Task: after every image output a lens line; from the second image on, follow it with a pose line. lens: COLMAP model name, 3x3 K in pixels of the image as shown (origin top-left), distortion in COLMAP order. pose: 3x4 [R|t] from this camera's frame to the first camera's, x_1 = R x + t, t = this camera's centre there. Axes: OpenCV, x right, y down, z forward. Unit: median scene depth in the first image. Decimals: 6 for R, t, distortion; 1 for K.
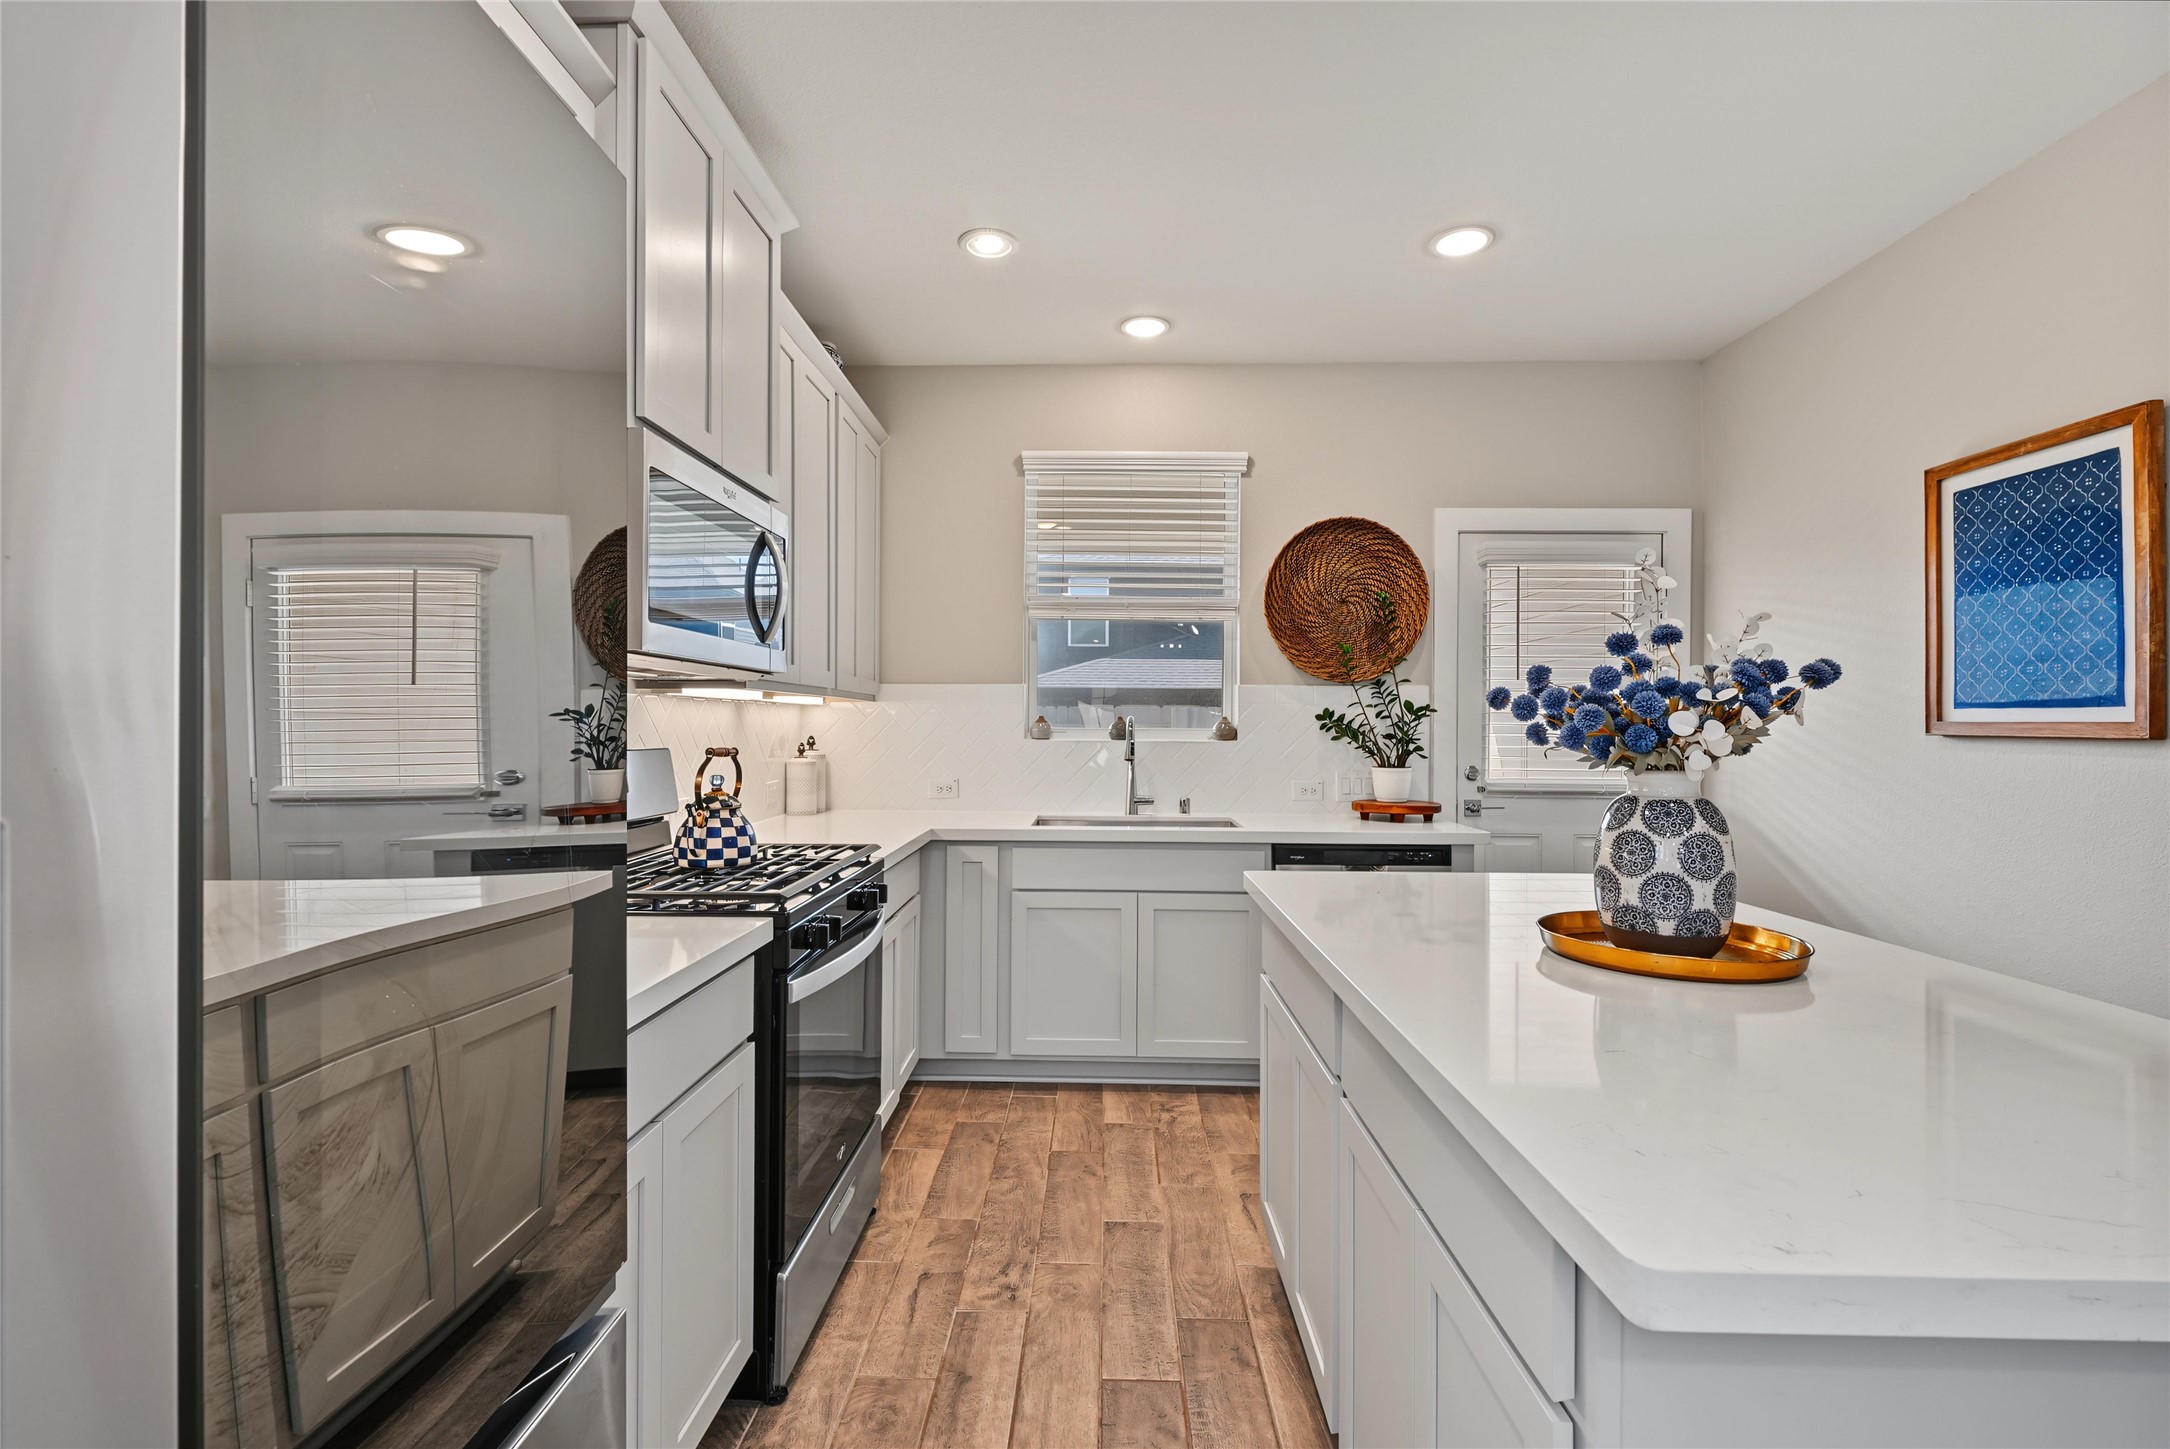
lens RADIAL K [[981.7, 0, 1087.2], [0, 981.7, 716.9], [0, 0, 1]] dist [-0.000731, -0.000617]
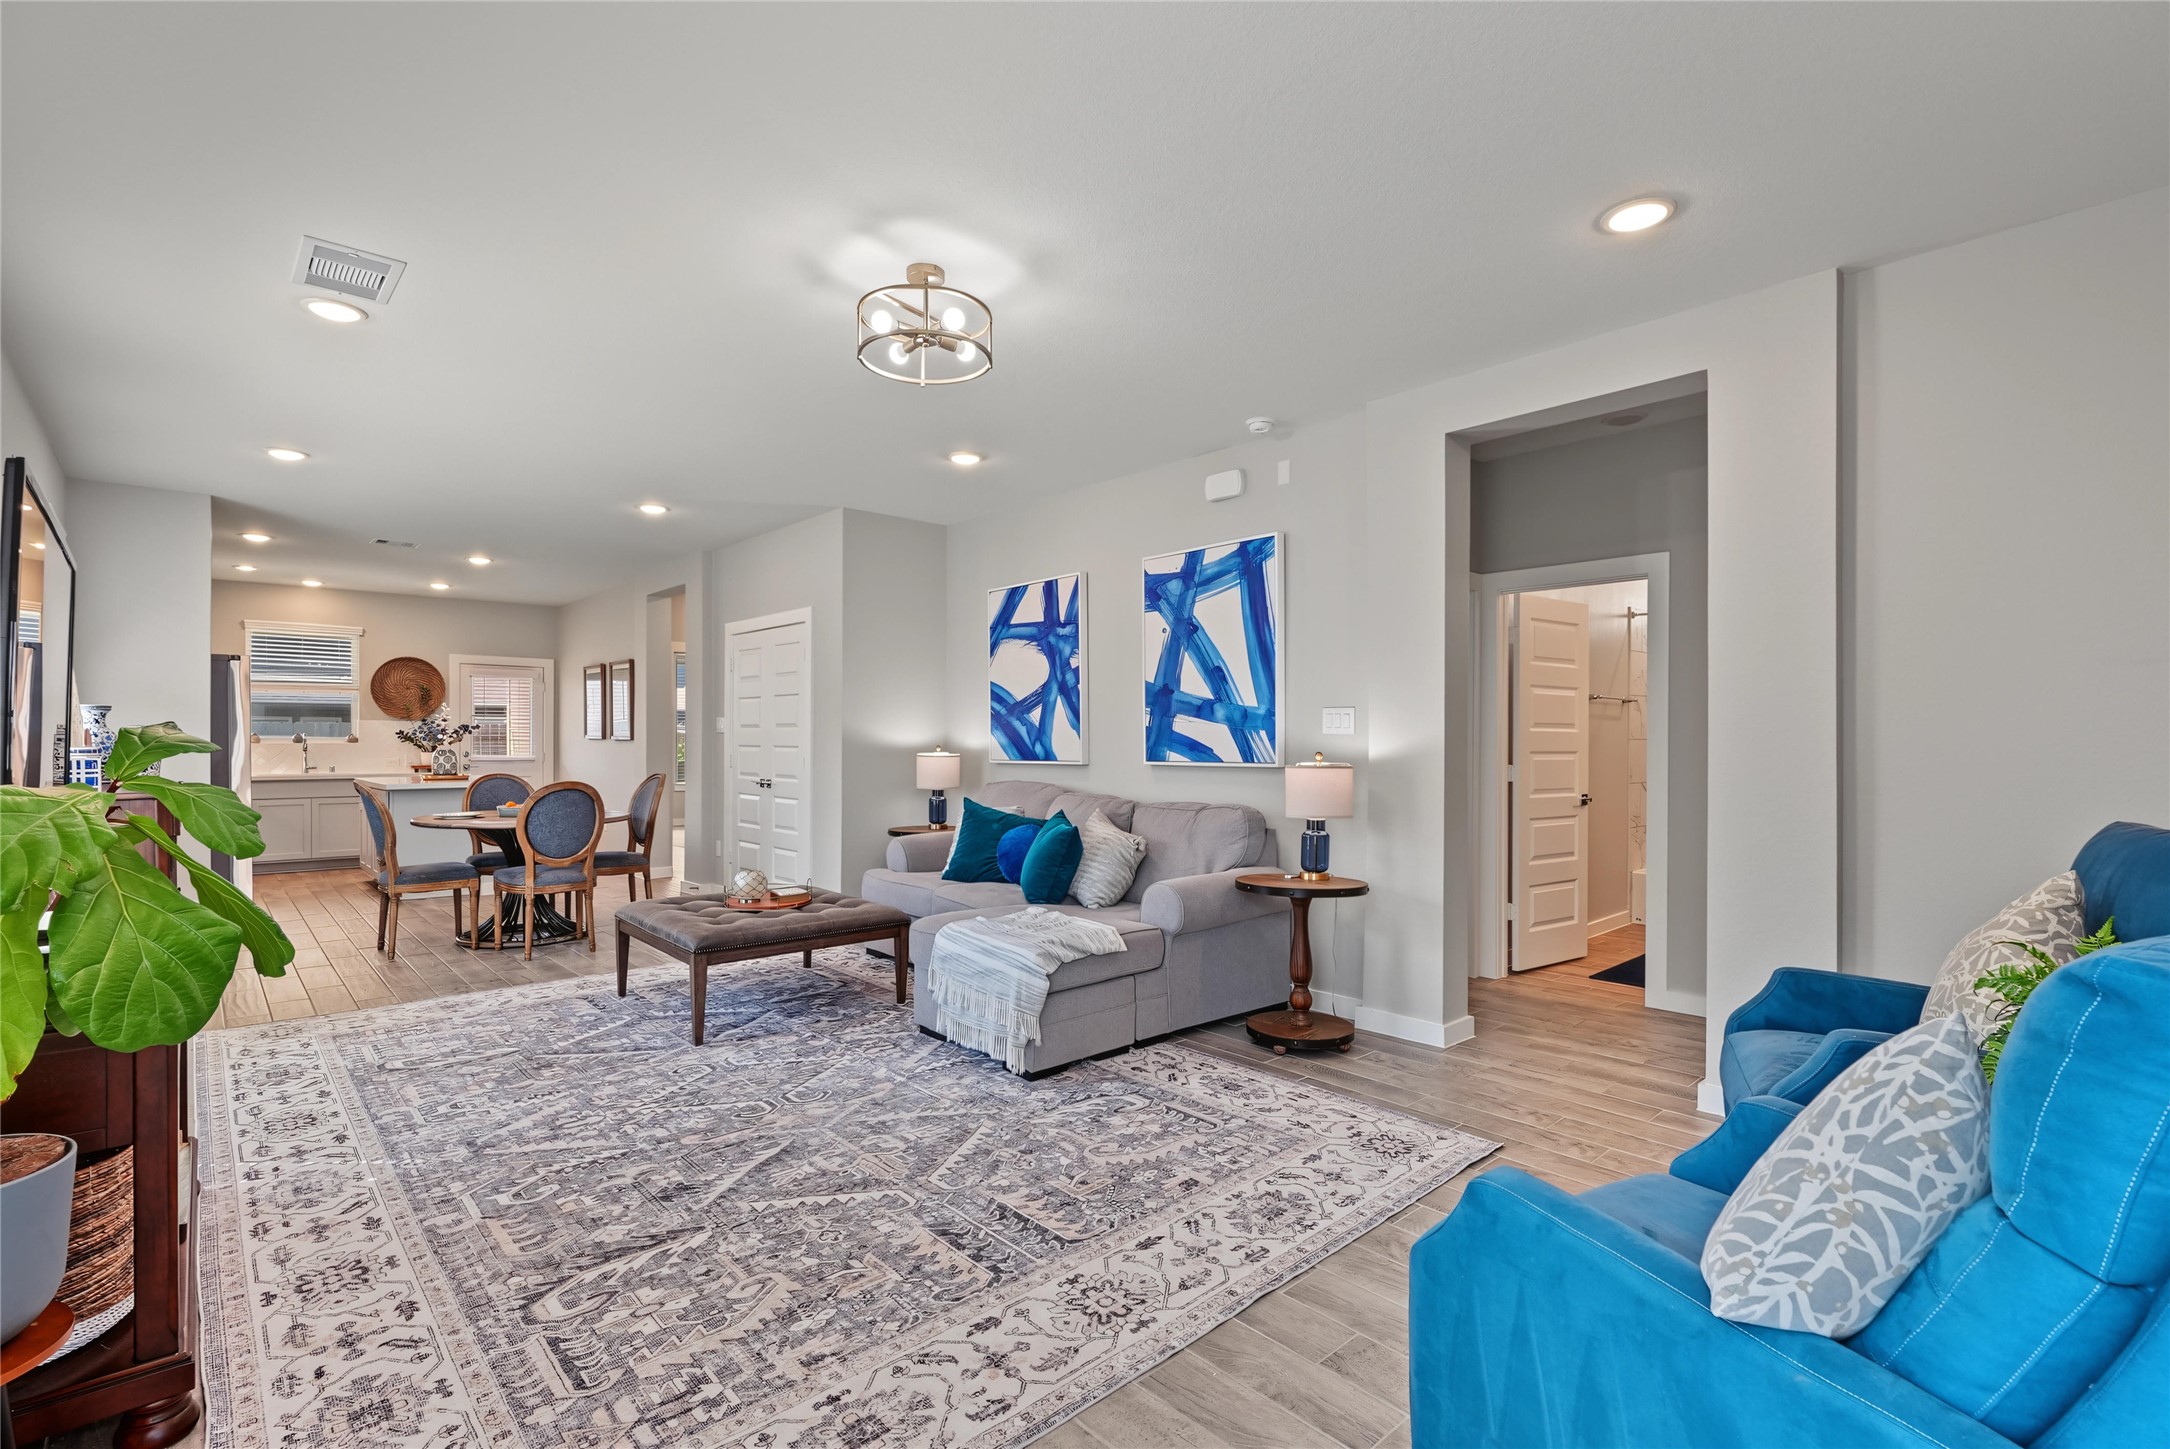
lens RADIAL K [[981.7, 0, 1069.8], [0, 981.7, 733.6], [0, 0, 1]] dist [-0.000731, -0.000617]
pose [[0.727883, -0.001845, 0.685699, -0.355540], [-0.003268, 0.999976, 0.006160, -0.030213], [-0.685694, -0.006724, 0.727859, -3.065987]]
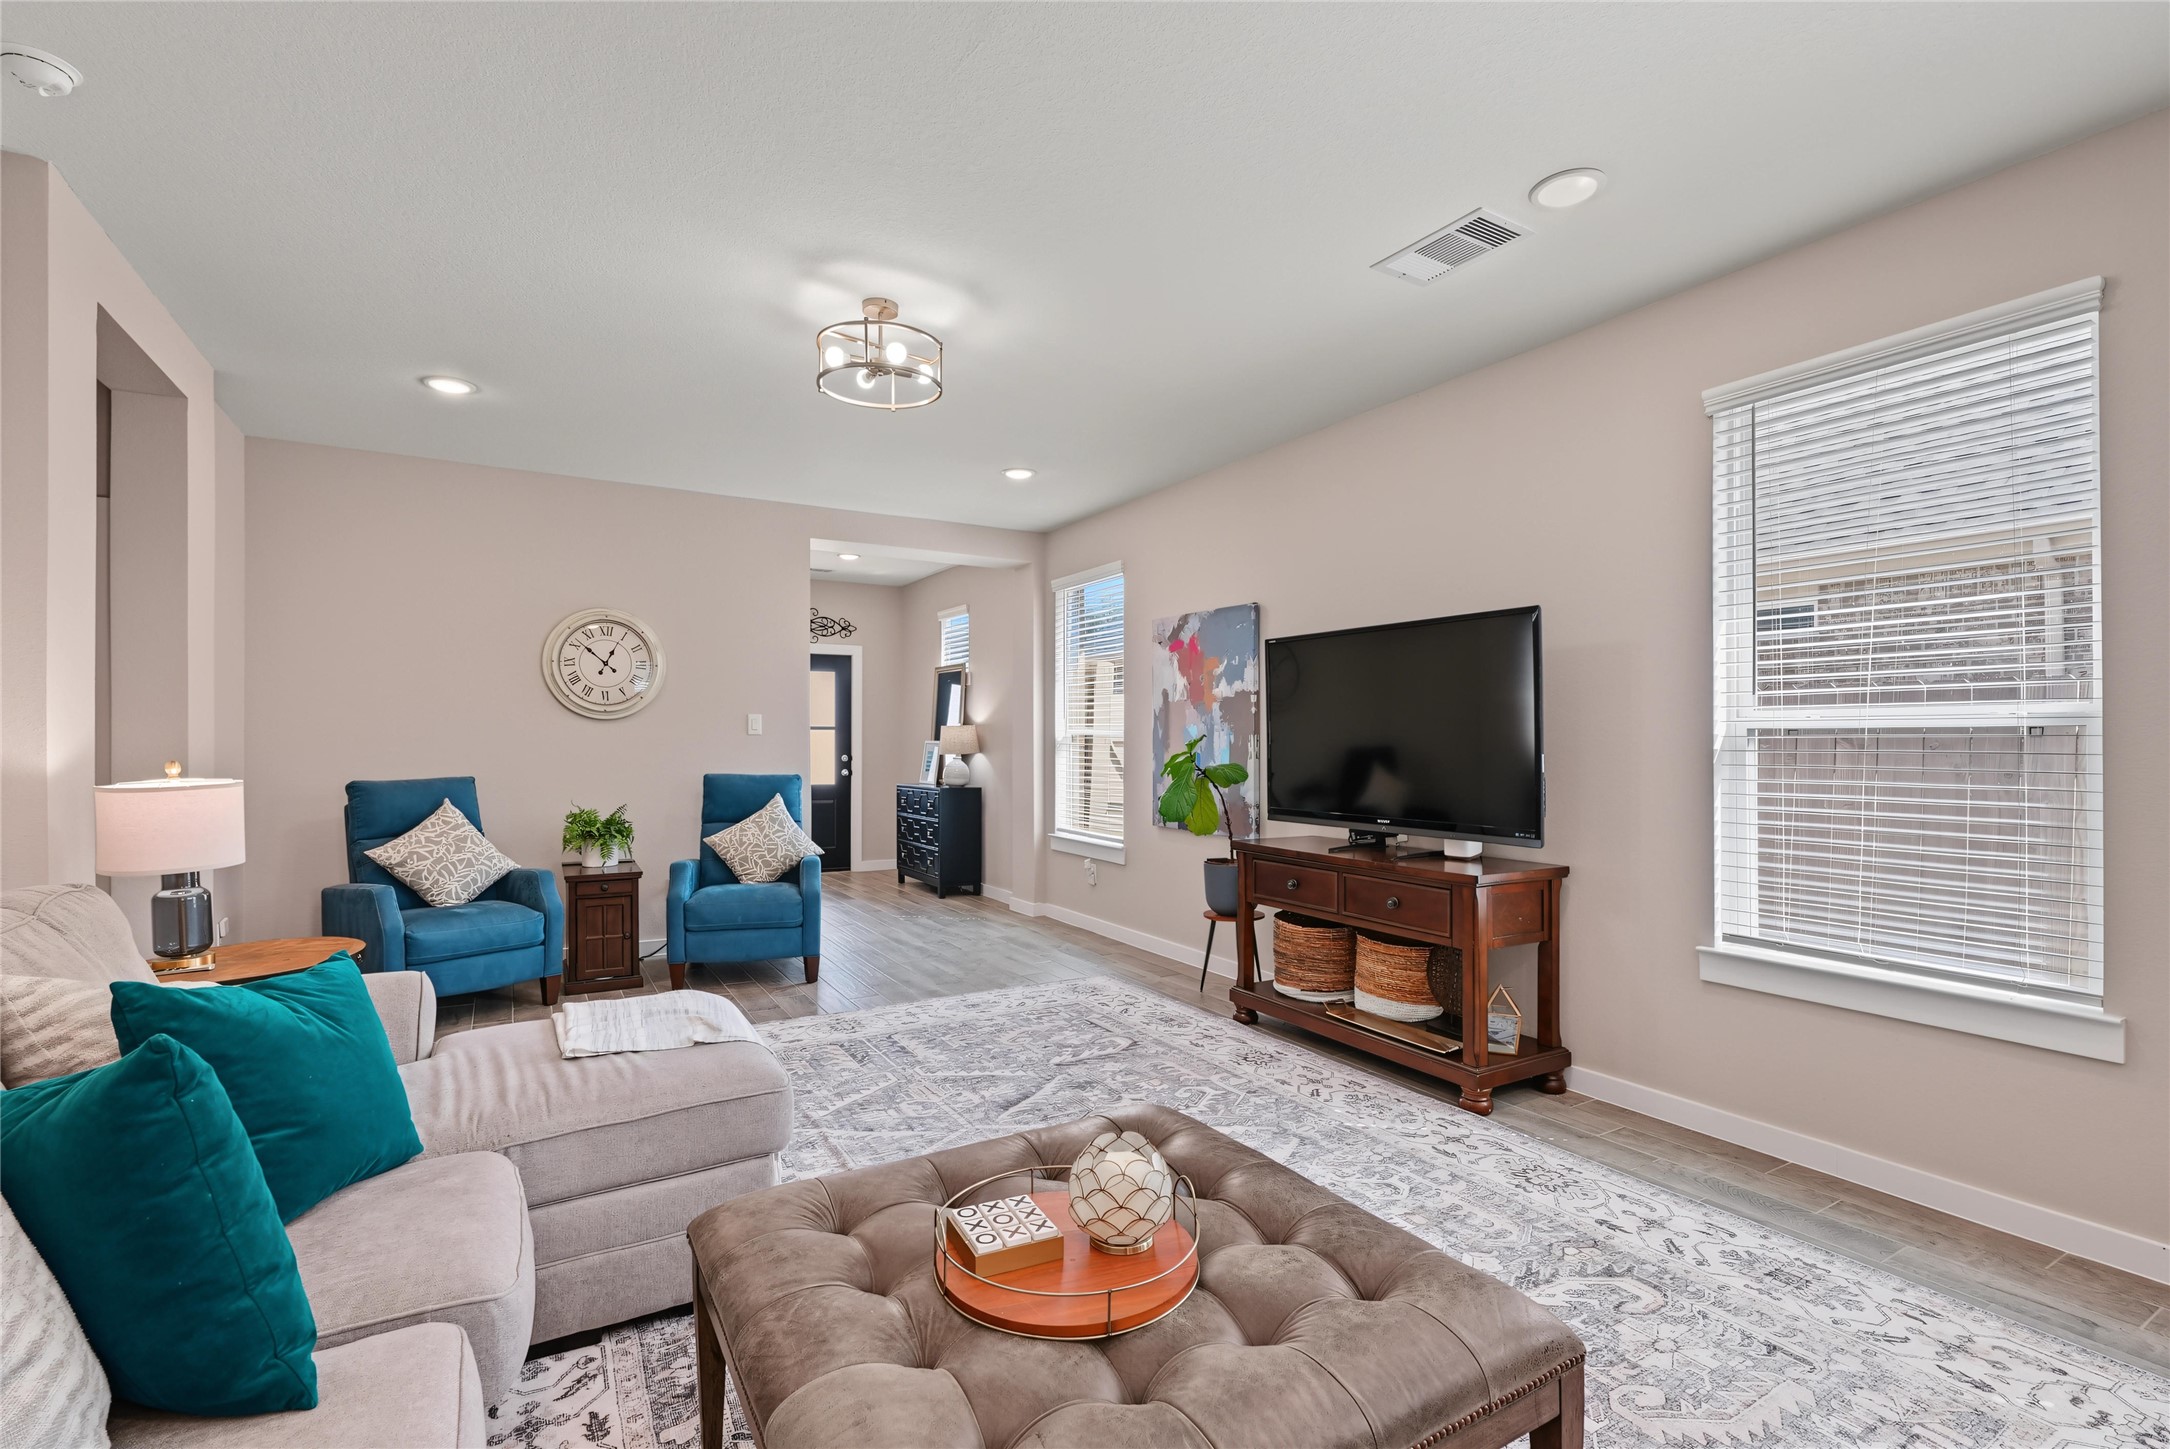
lens RADIAL K [[981.7, 0, 1071.8], [0, 981.7, 731.6], [0, 0, 1]] dist [-0.000731, -0.000617]
pose [[-0.851983, -0.010977, -0.523454, 0.750121], [-0.000973, 0.999812, -0.019382, -0.004898], [0.523568, -0.016004, -0.851834, -0.935618]]
